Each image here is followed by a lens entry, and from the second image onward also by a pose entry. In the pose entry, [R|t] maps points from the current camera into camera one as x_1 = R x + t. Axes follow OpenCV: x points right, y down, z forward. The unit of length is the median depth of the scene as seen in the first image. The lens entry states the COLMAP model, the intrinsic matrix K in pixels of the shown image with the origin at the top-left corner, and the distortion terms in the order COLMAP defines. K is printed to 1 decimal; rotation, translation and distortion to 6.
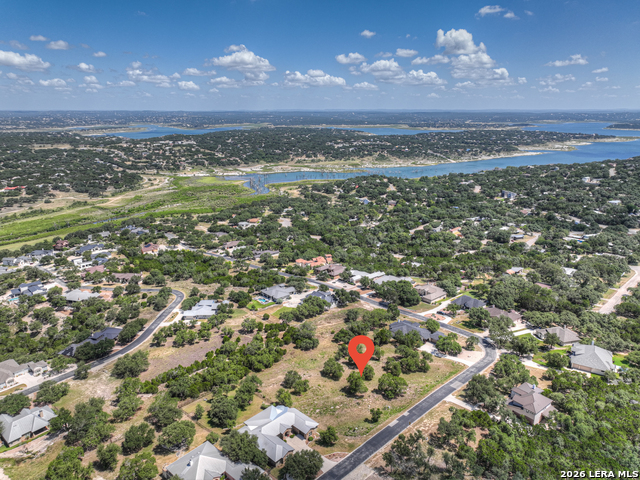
lens RADIAL K [[449.7, 0, 320.0], [0, 449.7, 240.0], [0, 0, 1]] dist [-0.005512, 0.024967]
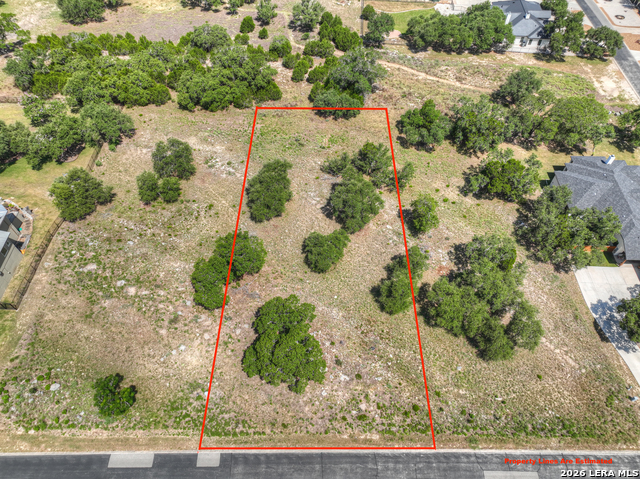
lens RADIAL K [[449.7, 0, 320.0], [0, 449.7, 239.5], [0, 0, 1]] dist [-0.005512, 0.024967]
pose [[0.709280, 0.566196, -0.419933, 0.131440], [-0.201798, 0.733866, 0.648628, 0.035516], [0.675426, -0.375317, 0.634773, 0.422064]]
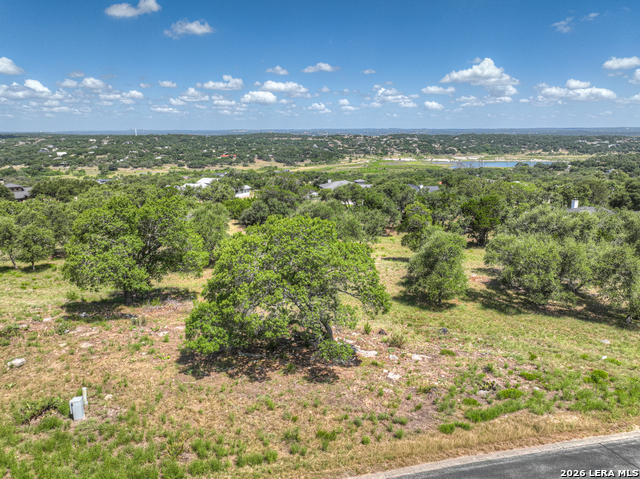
lens RADIAL K [[449.7, 0, 320.0], [0, 449.7, 239.5], [0, 0, 1]] dist [-0.005512, 0.024967]
pose [[0.869666, 0.114352, -0.480214, 0.116868], [-0.135701, 0.990701, -0.009841, 0.153793], [0.474623, 0.073724, 0.877096, 0.439367]]
